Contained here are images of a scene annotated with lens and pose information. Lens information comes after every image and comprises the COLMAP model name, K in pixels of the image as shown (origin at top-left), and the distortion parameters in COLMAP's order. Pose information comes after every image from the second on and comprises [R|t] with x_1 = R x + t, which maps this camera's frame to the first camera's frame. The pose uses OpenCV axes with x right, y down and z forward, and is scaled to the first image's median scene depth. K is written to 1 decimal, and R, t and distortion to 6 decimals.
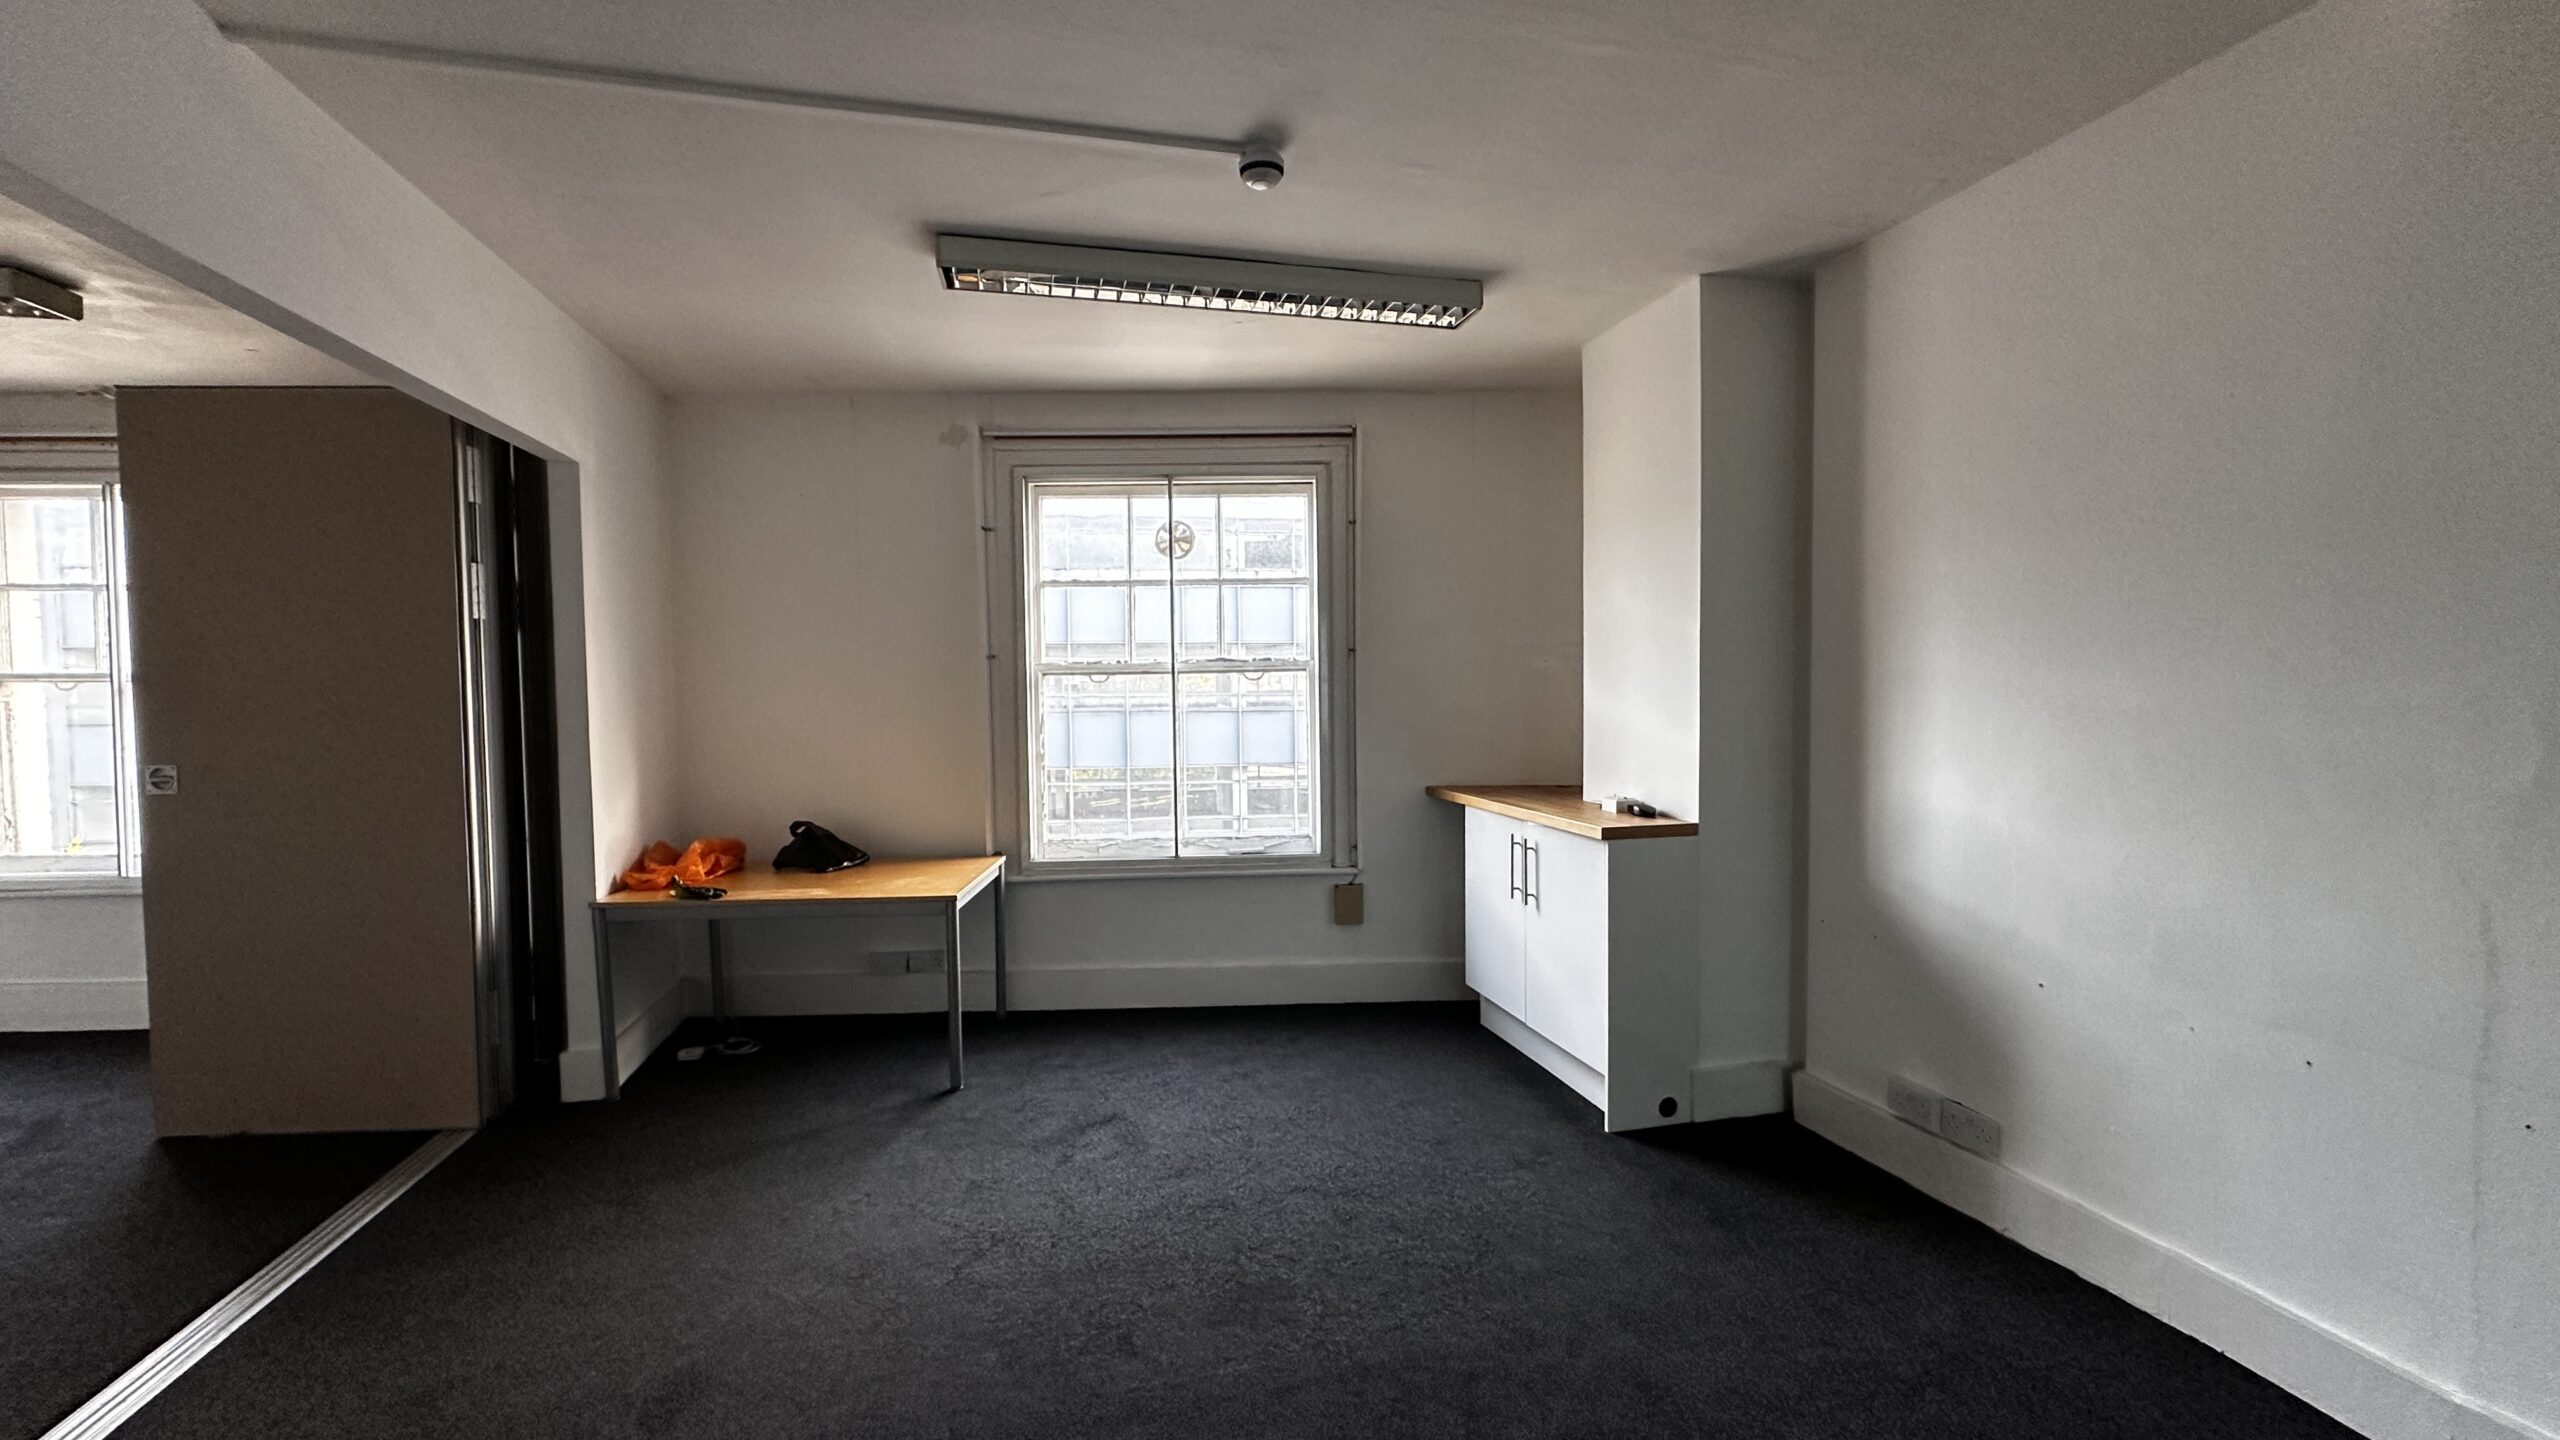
lens RADIAL K [[1020.9, 0, 1280.0], [0, 1020.9, 720.0], [0, 0, 1]] dist [-0.001262, 0.000323]
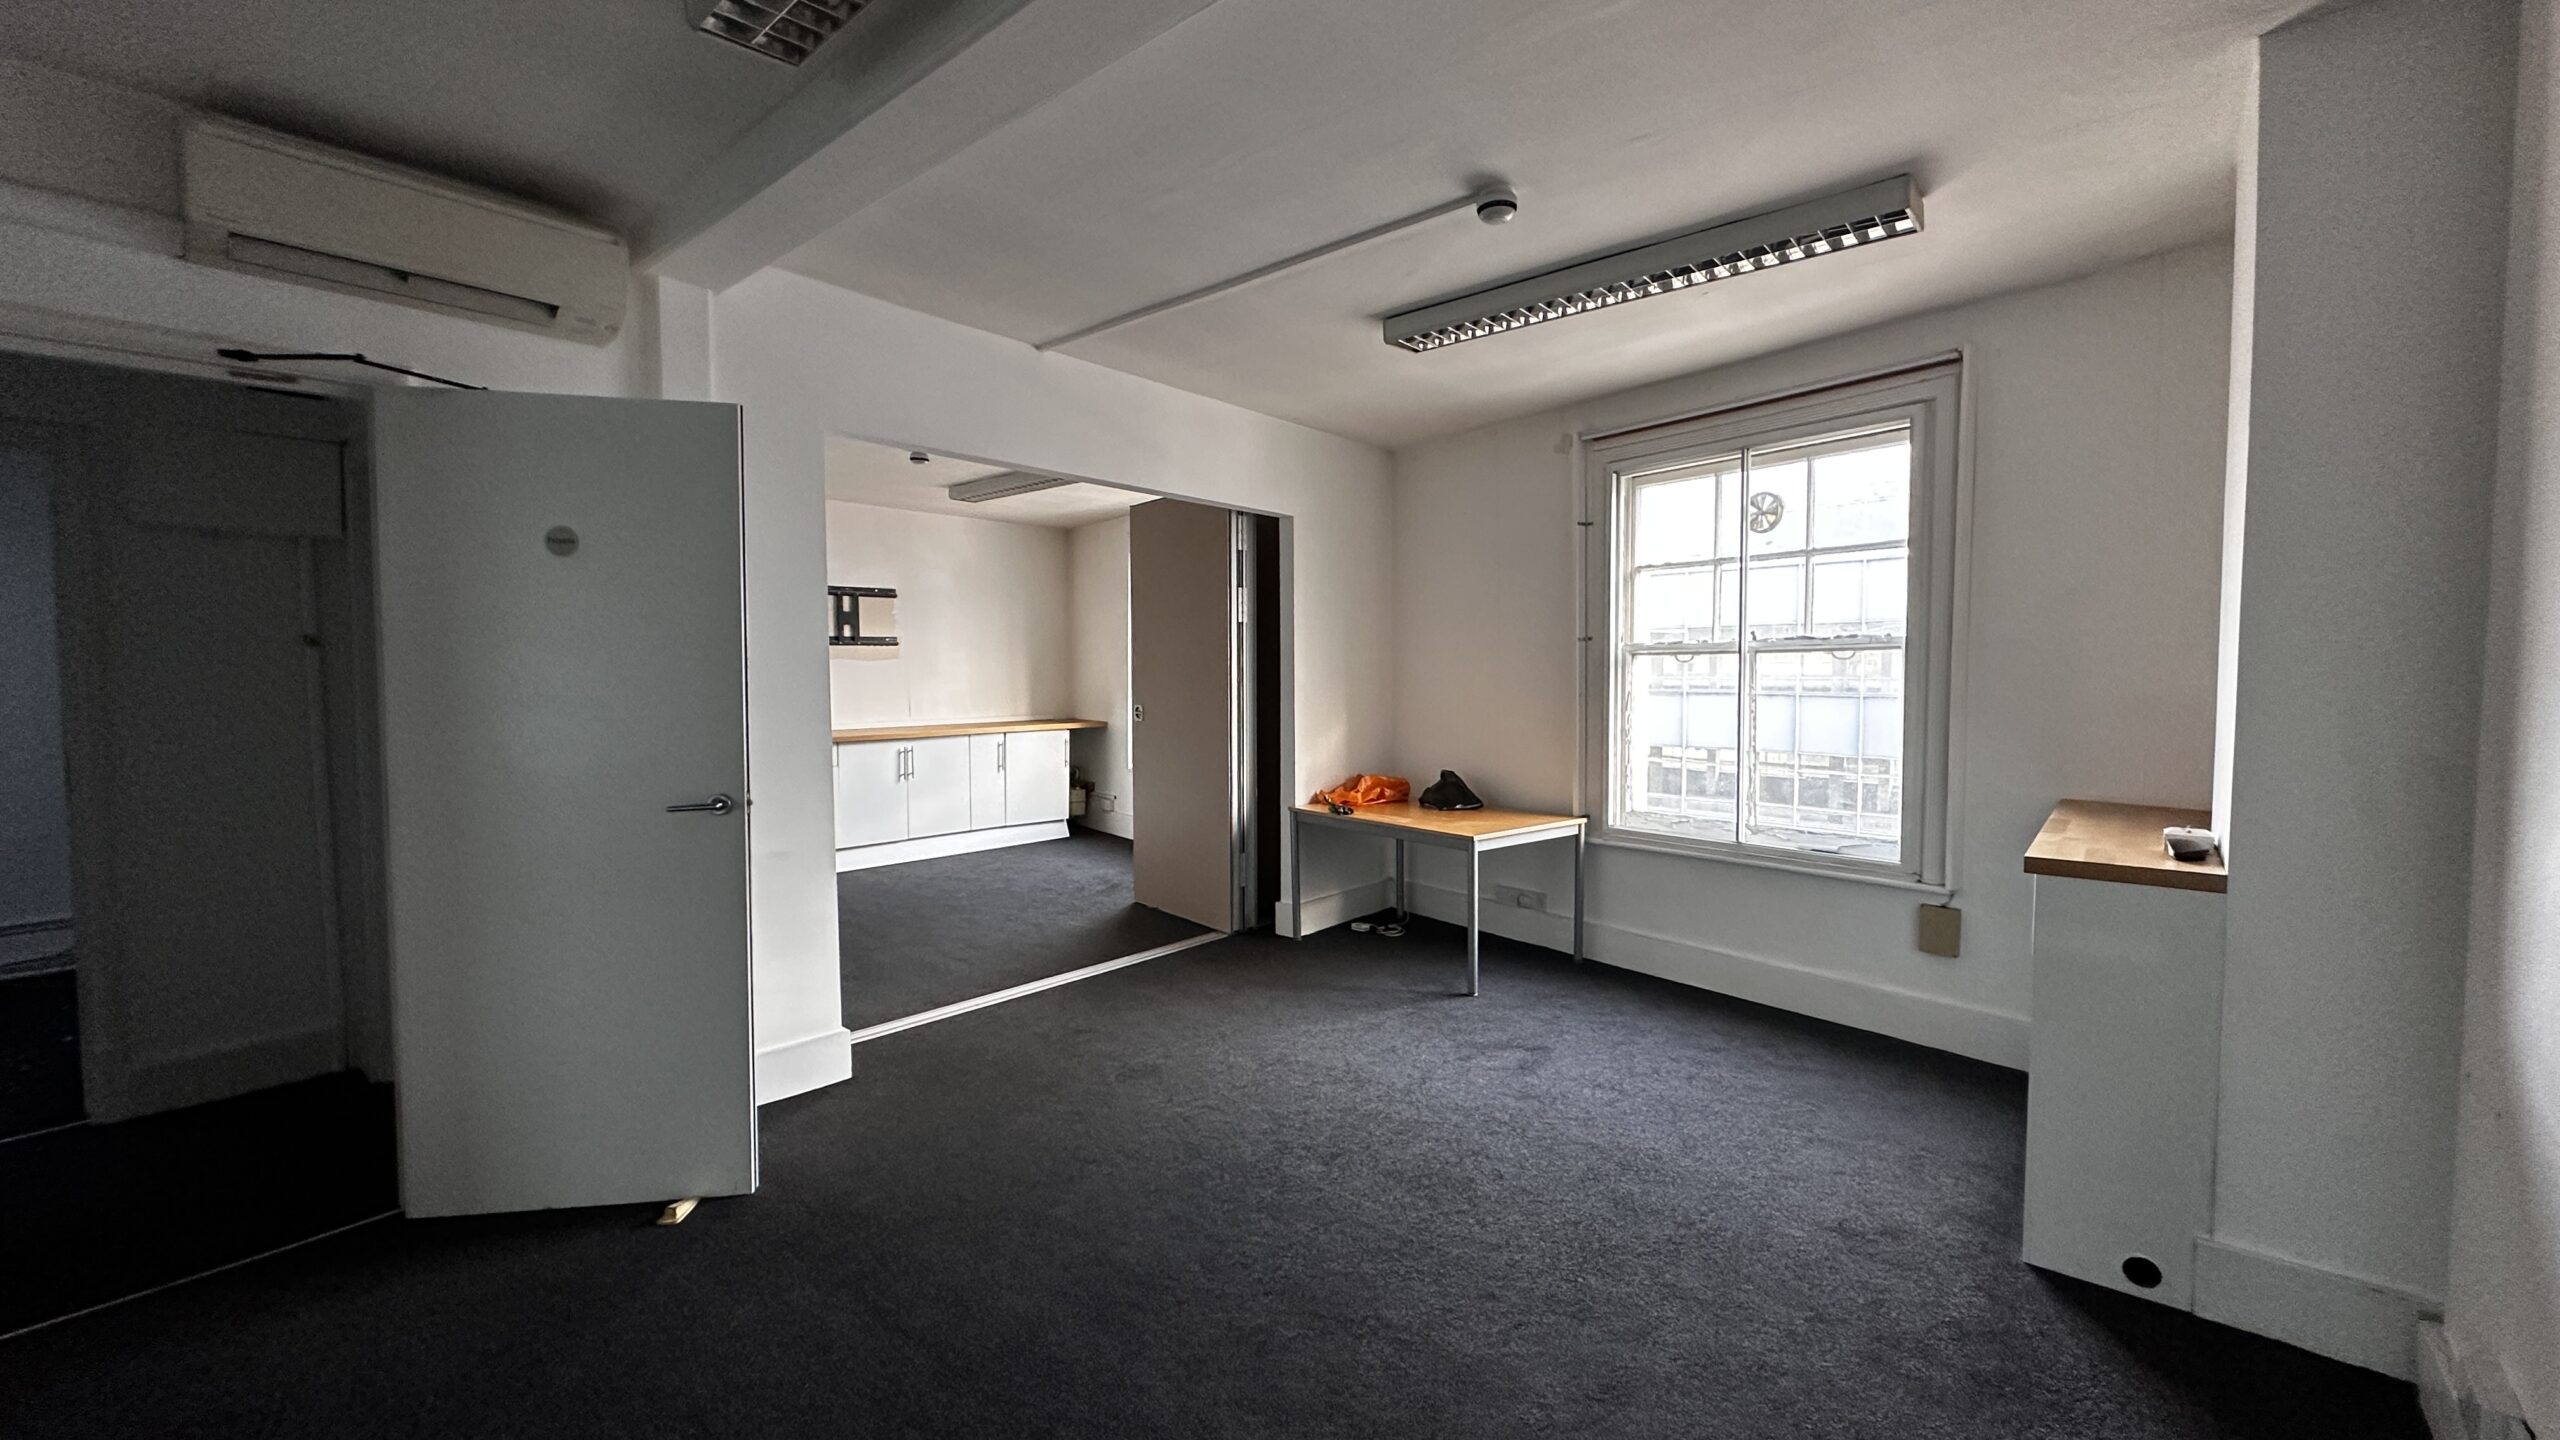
lens RADIAL K [[1020.9, 0, 1280.0], [0, 1020.9, 720.0], [0, 0, 1]] dist [-0.001262, 0.000323]
pose [[0.579608, 0.047782, -0.813493, 0.445652], [-0.031810, 0.998845, 0.036005, -0.003313], [0.814274, 0.005009, 0.580459, 0.086469]]
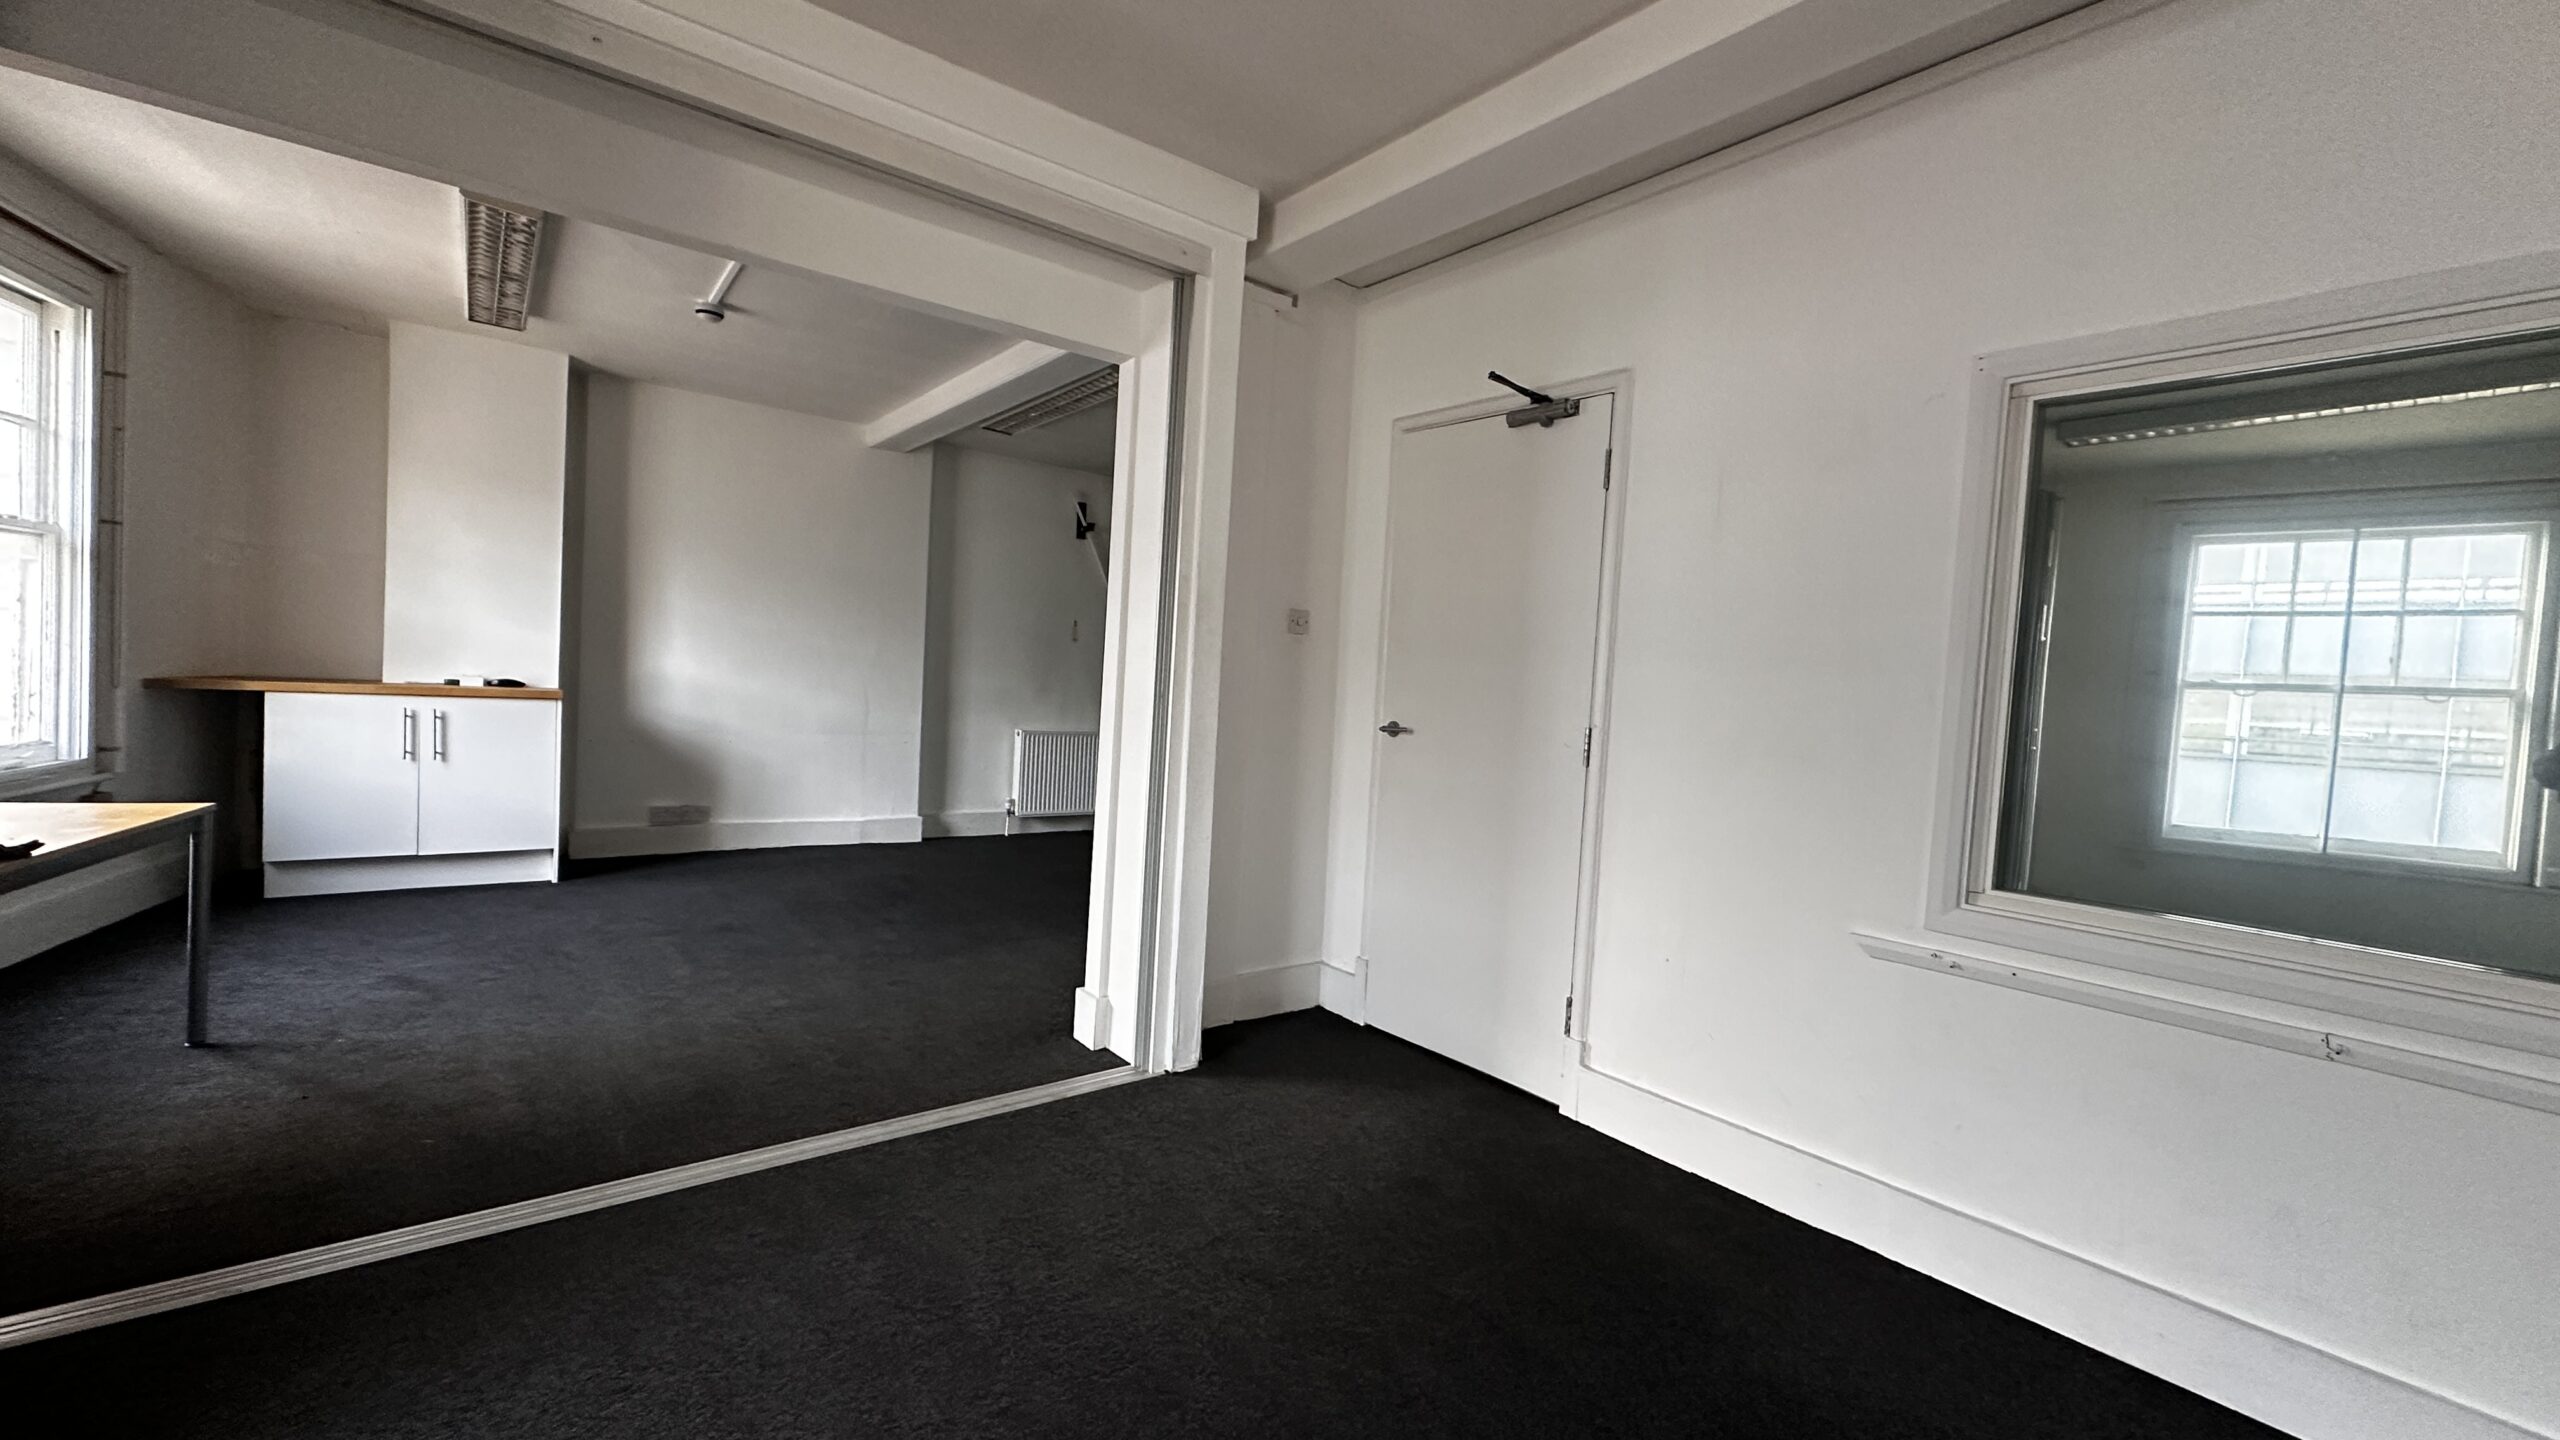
lens RADIAL K [[1020.9, 0, 1280.0], [0, 1020.9, 720.0], [0, 0, 1]] dist [-0.001262, 0.000323]
pose [[-0.407372, -0.048346, 0.911982, -1.175359], [-0.021688, 0.998828, 0.043263, 0.042269], [-0.913005, -0.002155, -0.407944, 0.459806]]
